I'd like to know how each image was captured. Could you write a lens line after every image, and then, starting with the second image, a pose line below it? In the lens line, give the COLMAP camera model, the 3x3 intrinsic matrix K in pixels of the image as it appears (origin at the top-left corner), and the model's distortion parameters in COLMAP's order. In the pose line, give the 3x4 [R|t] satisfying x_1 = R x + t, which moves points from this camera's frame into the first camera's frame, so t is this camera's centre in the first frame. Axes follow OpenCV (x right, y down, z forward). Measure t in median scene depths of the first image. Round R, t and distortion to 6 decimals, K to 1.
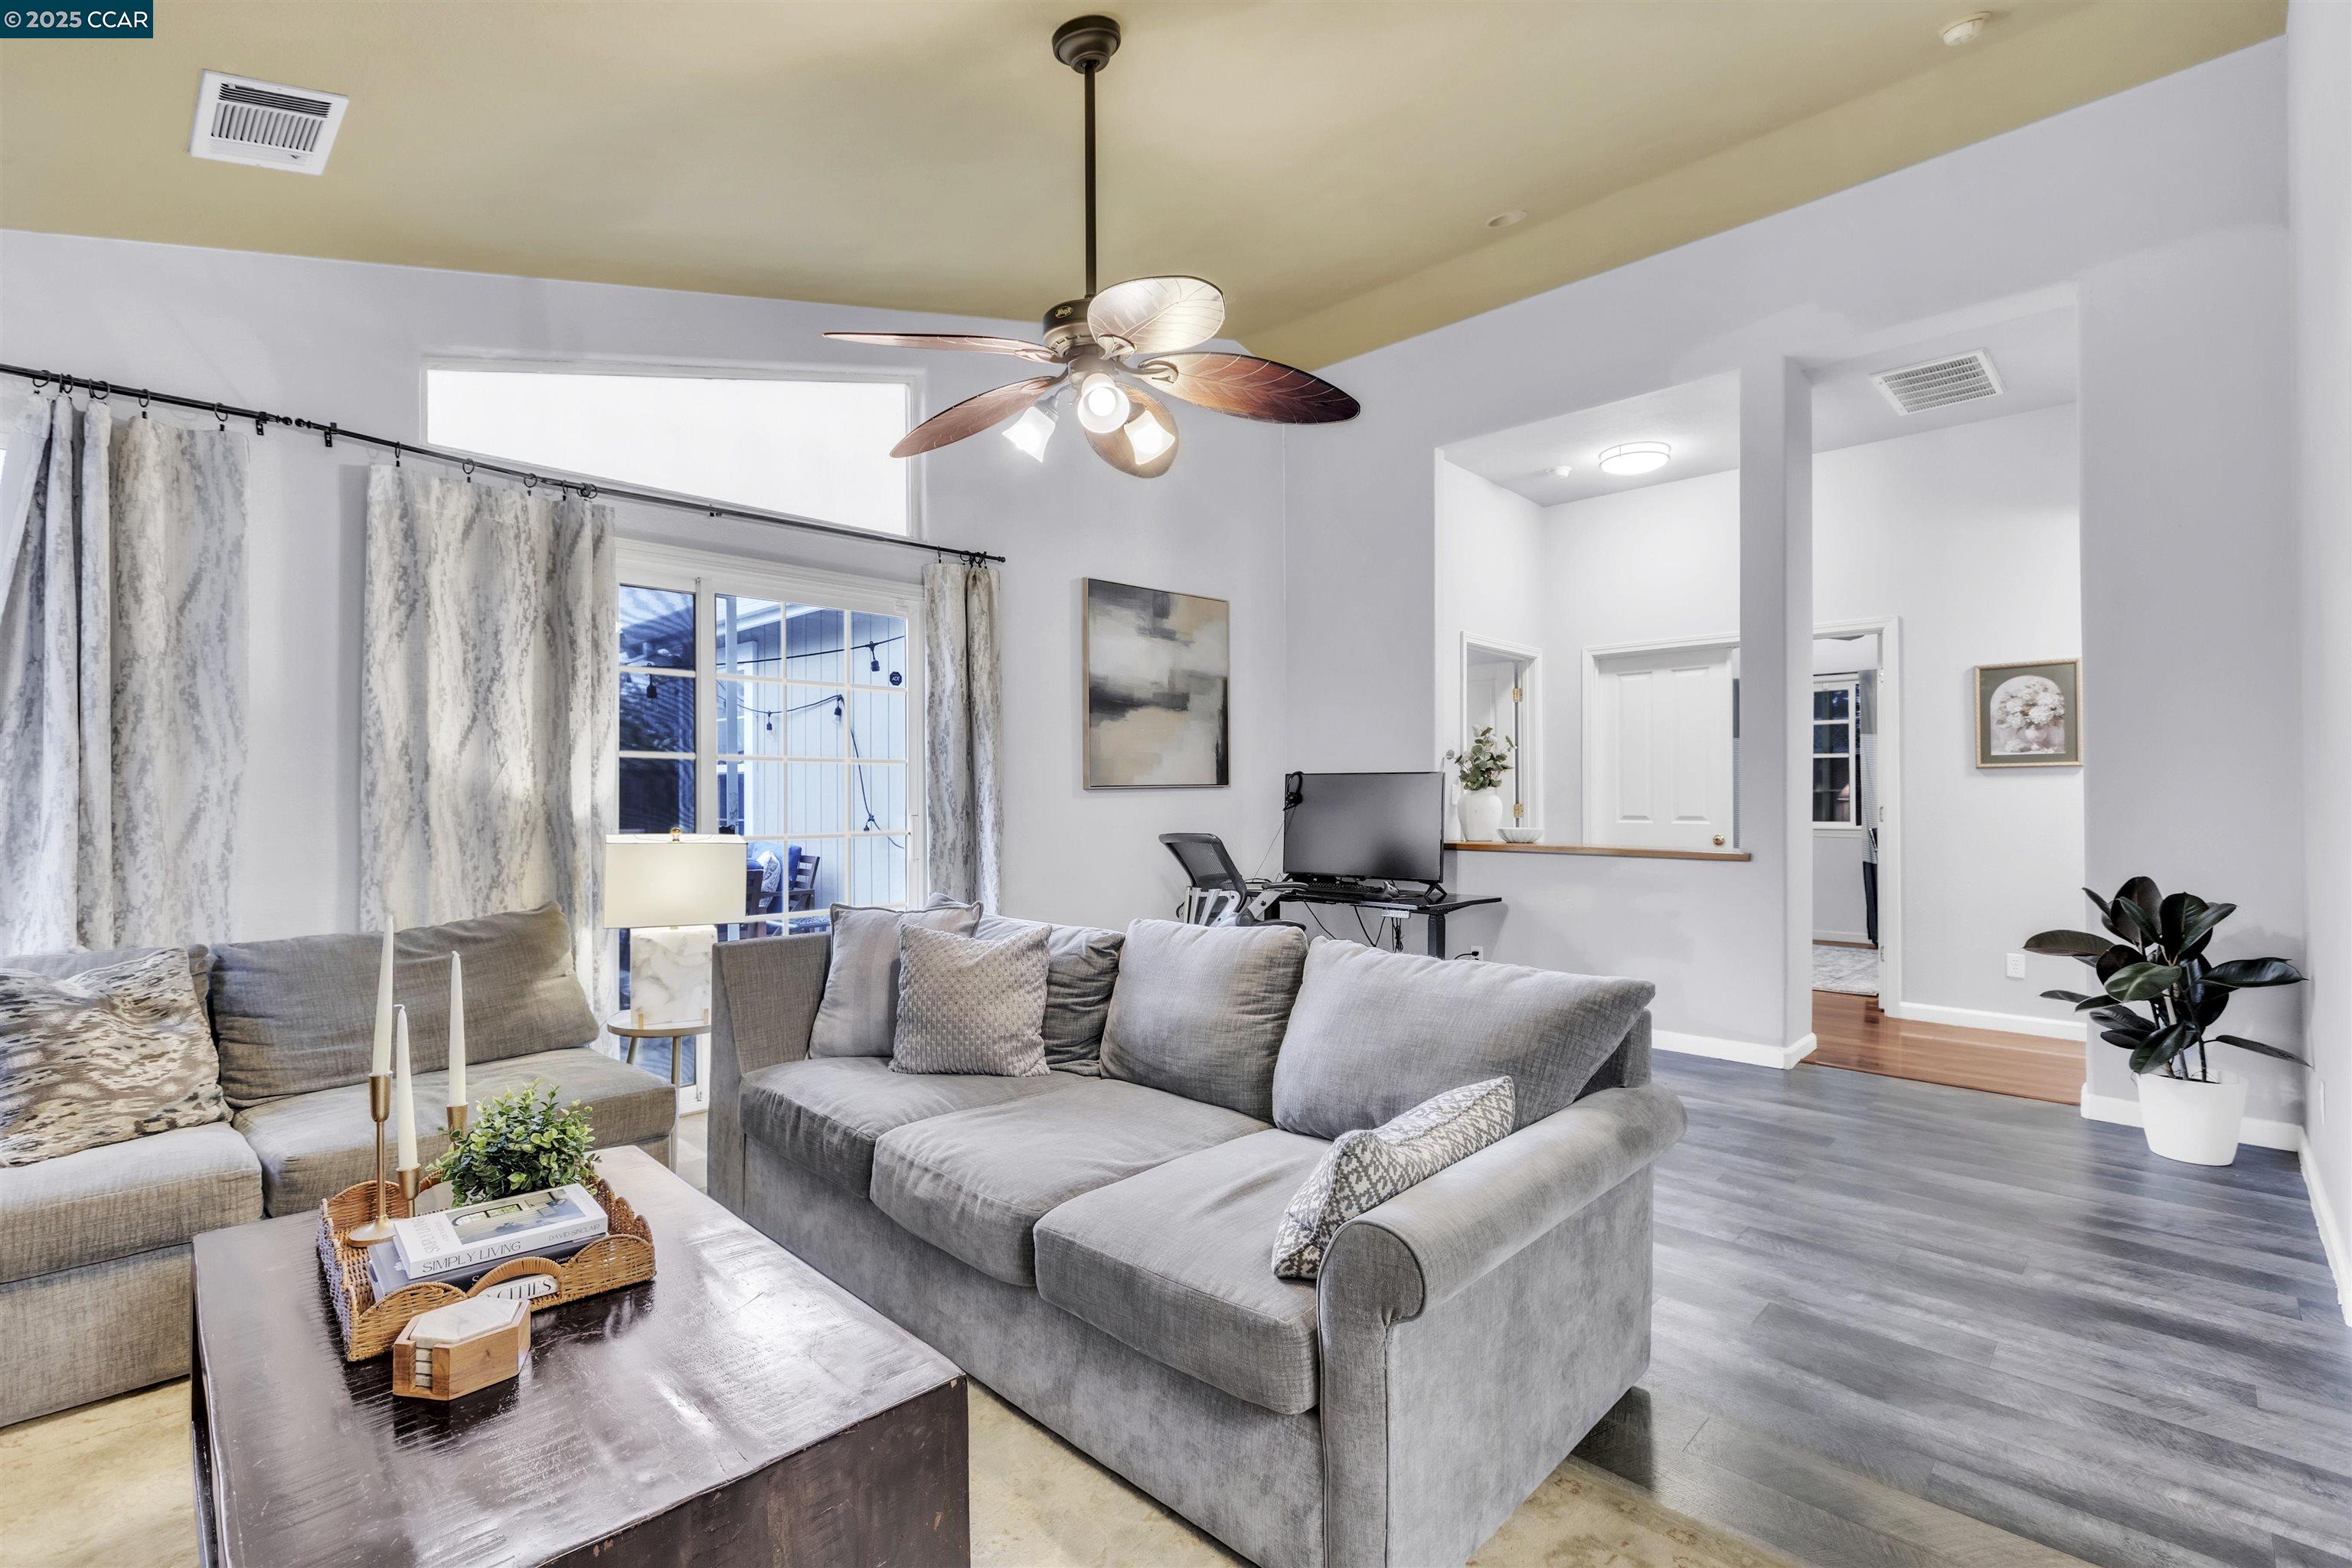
lens RADIAL K [[1049.8, 0, 1171.8], [0, 1049.8, 790.9], [0, 0, 1]] dist [-0.001567, -0.000194]
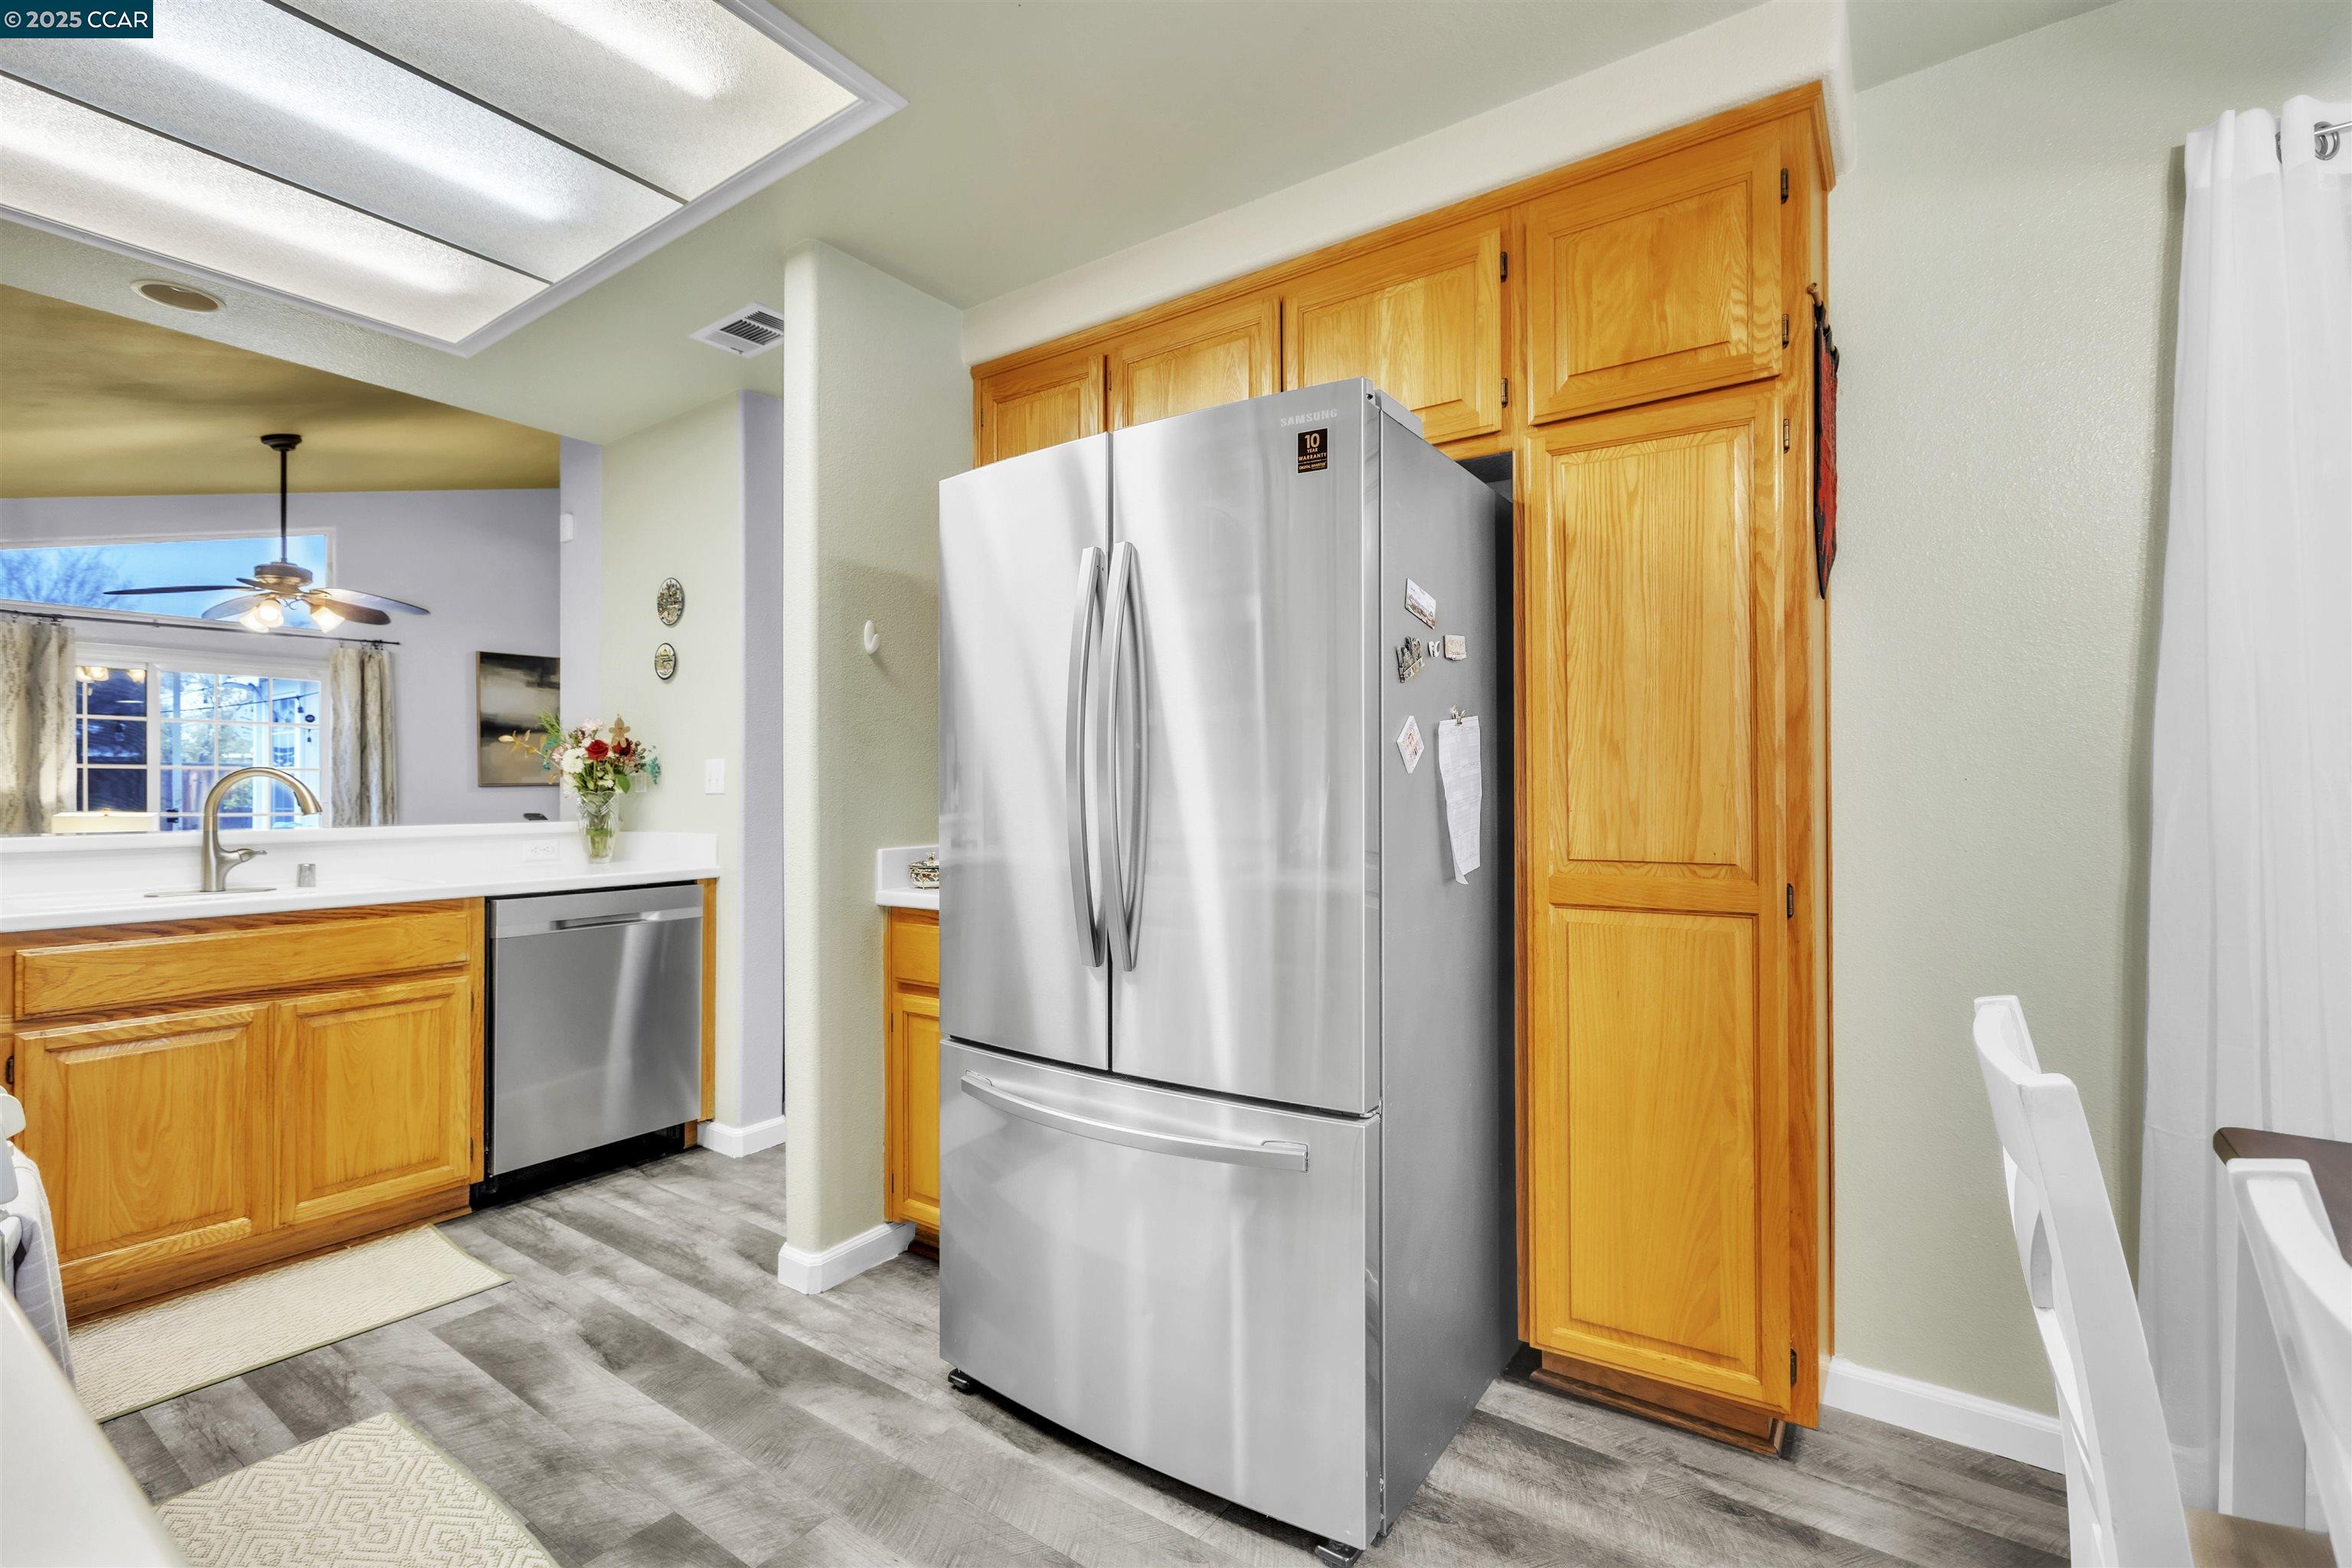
lens RADIAL K [[1049.8, 0, 1179.5], [0, 1049.8, 780.9], [0, 0, 1]] dist [-0.001567, -0.000194]
pose [[0.987278, -0.001878, 0.158992, 0.719010], [0.002975, 0.999973, -0.006658, 0.003879], [-0.158975, 0.007047, 0.987257, -0.727141]]
